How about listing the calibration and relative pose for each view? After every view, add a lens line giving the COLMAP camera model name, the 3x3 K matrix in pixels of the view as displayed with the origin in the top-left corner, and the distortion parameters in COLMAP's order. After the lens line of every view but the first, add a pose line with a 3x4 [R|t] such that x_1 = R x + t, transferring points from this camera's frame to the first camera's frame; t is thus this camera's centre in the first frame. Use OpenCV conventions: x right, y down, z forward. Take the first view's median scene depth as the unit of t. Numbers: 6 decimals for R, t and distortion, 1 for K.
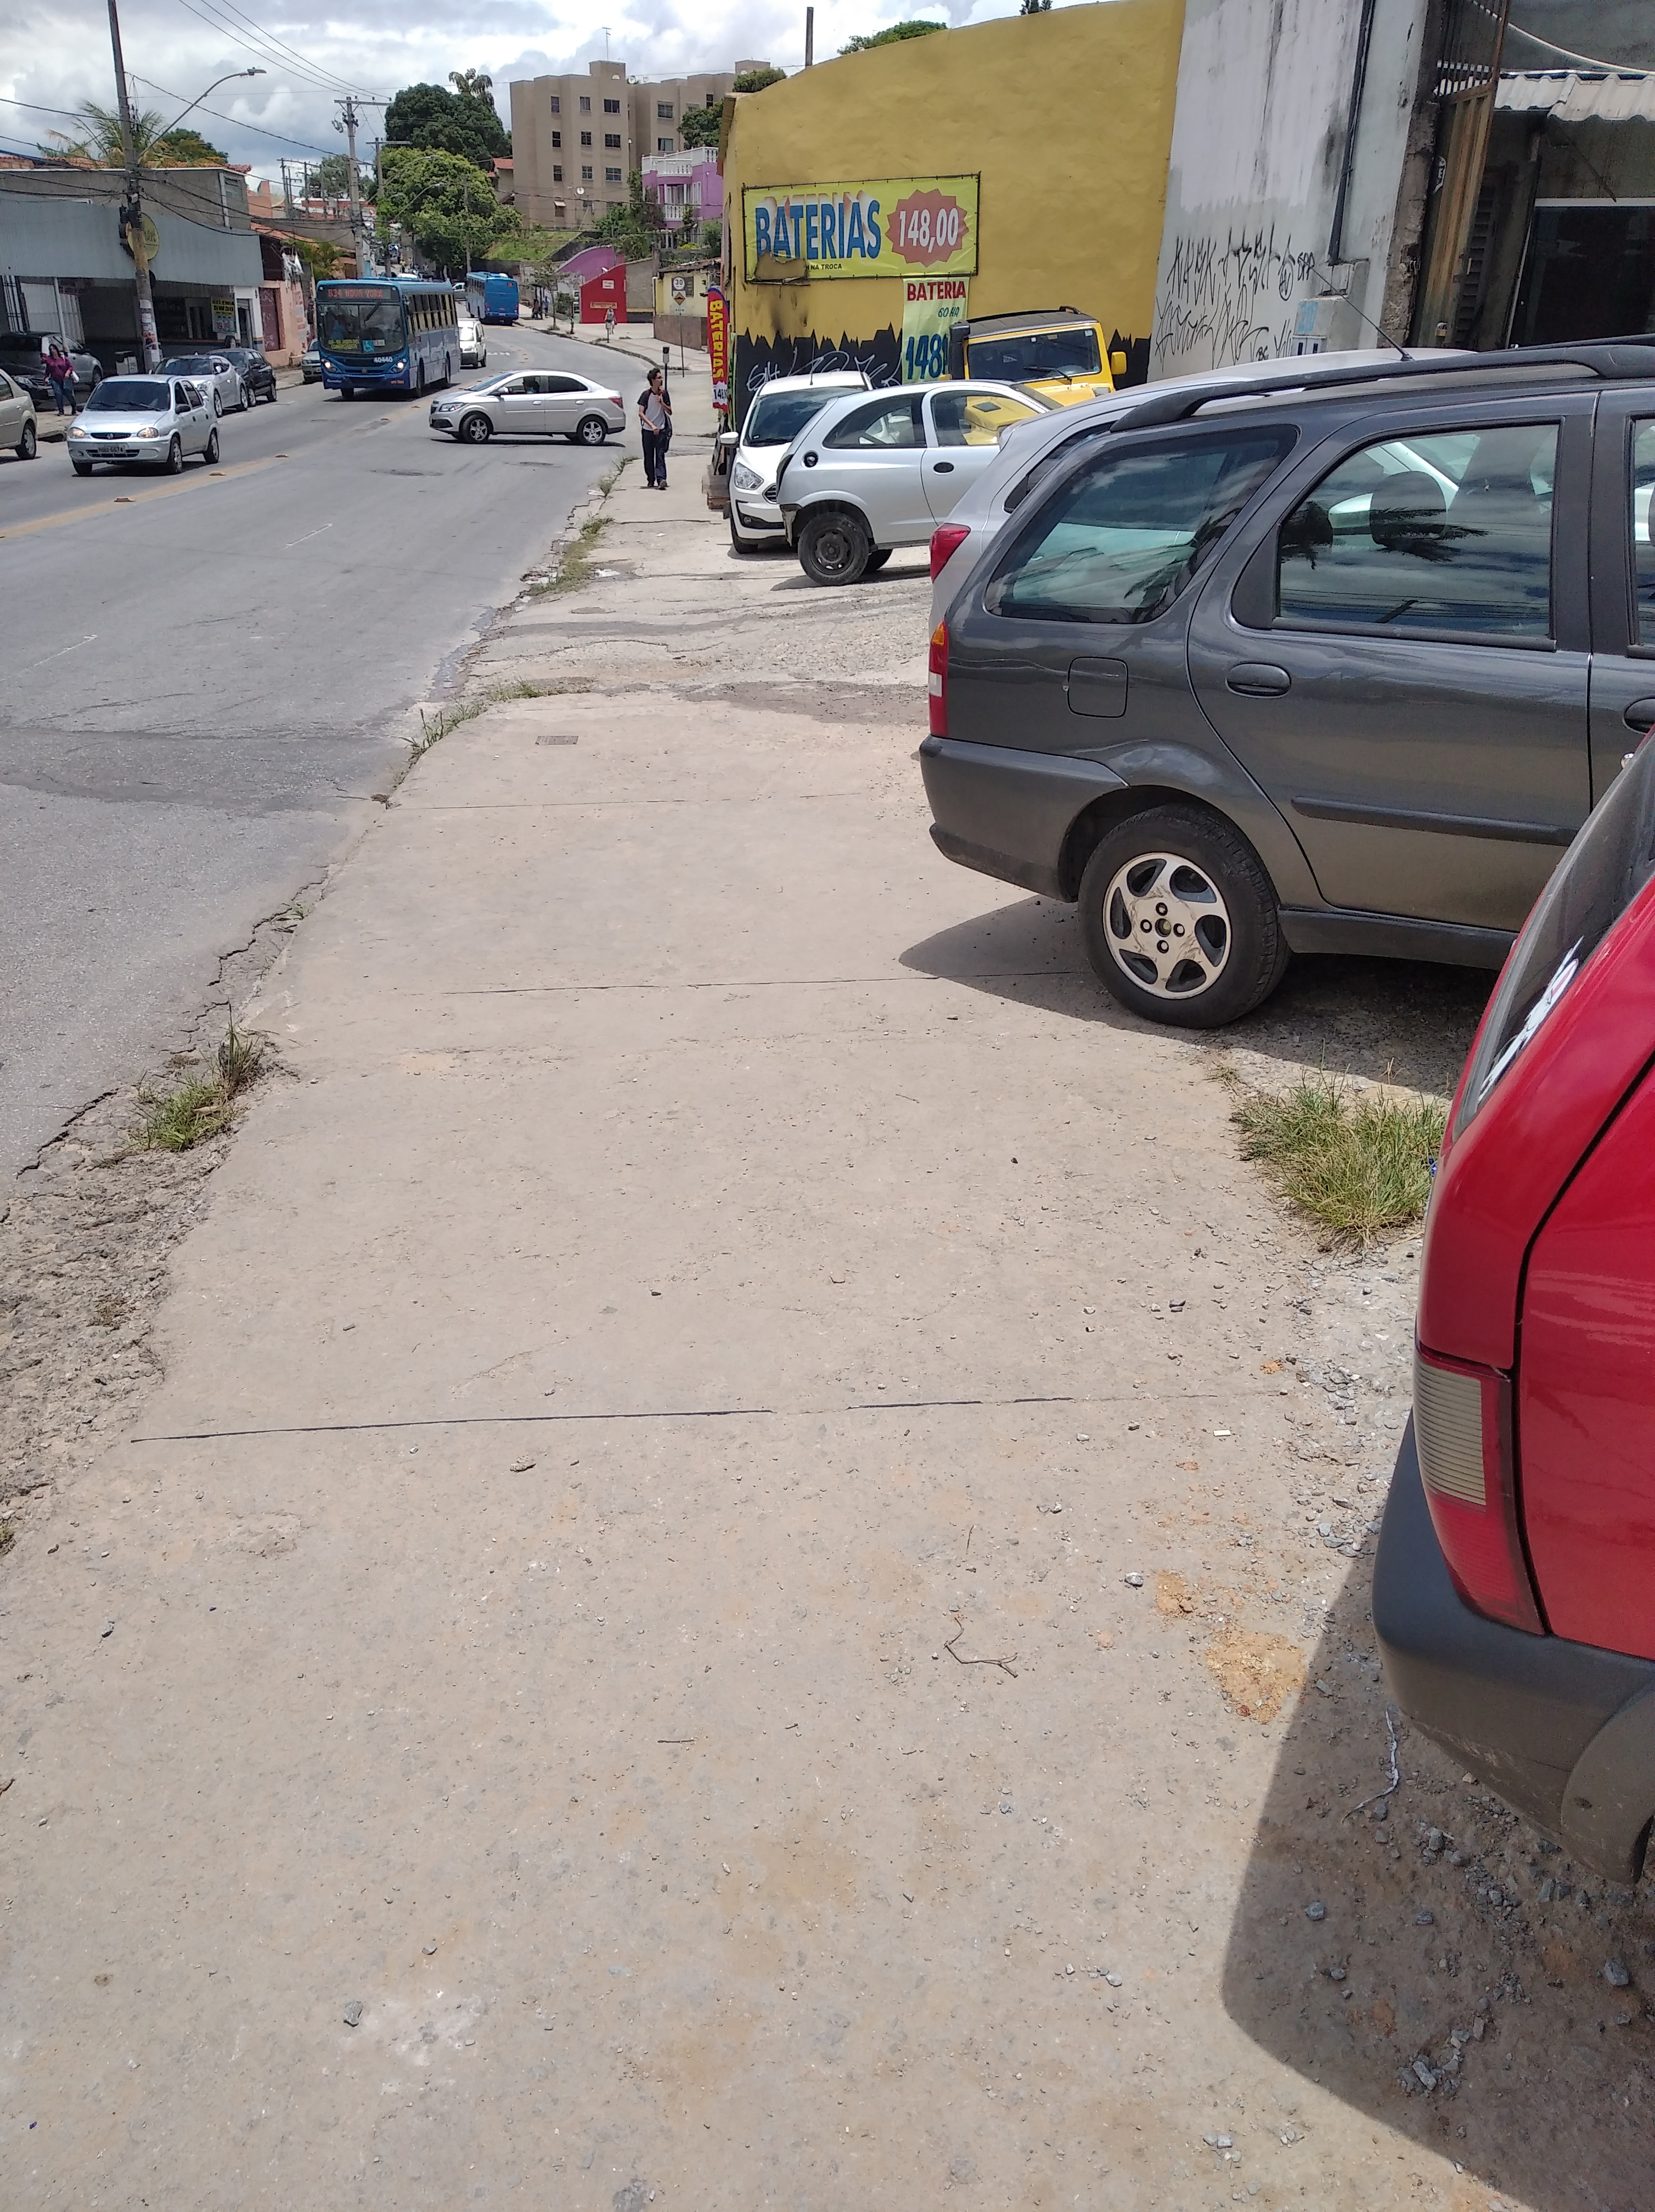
lens RADIAL K [[1673.1, 0, 809.2], [0, 1673.1, 1107.1], [0, 0, 1]] dist [0.029287, -0.049988]
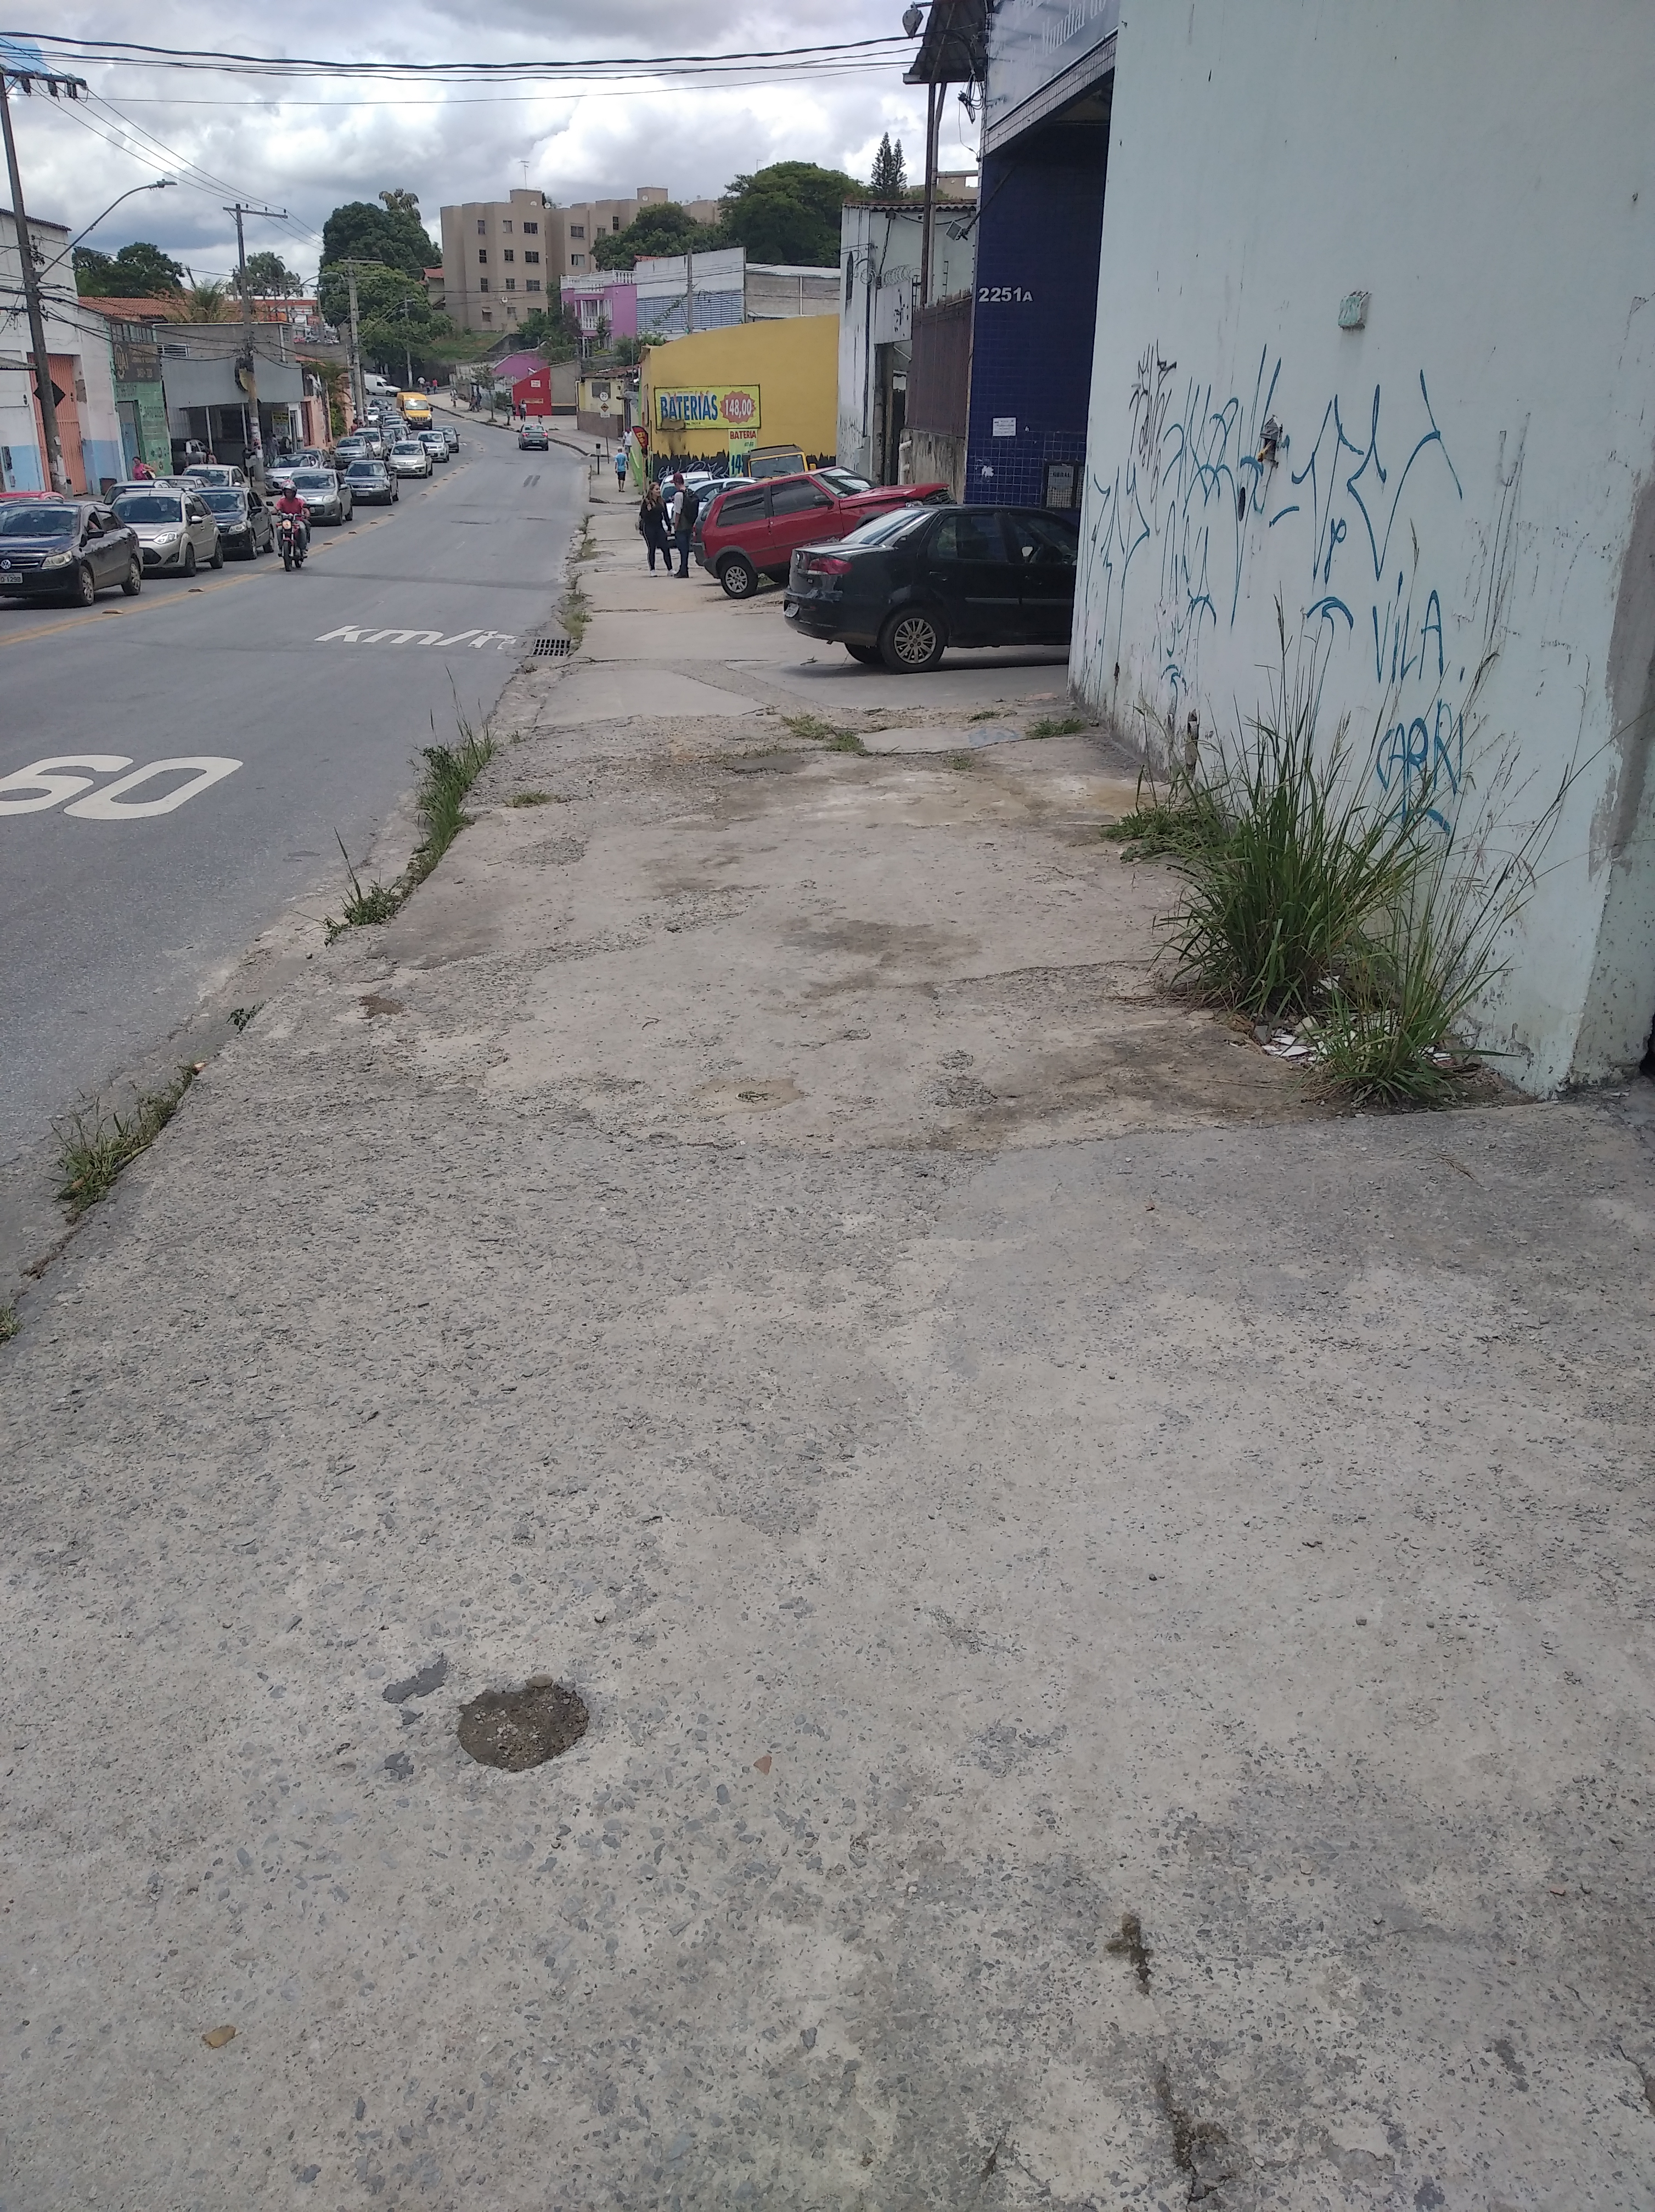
lens RADIAL K [[1673.1, 0, 827.1], [0, 1673.1, 1094.8], [0, 0, 1]] dist [0.029287, -0.049988]
pose [[0.998026, -0.028984, 0.055720, 0.012163], [0.031439, 0.998550, -0.043701, 0.157608], [-0.054373, 0.045367, 0.997490, -0.382885]]
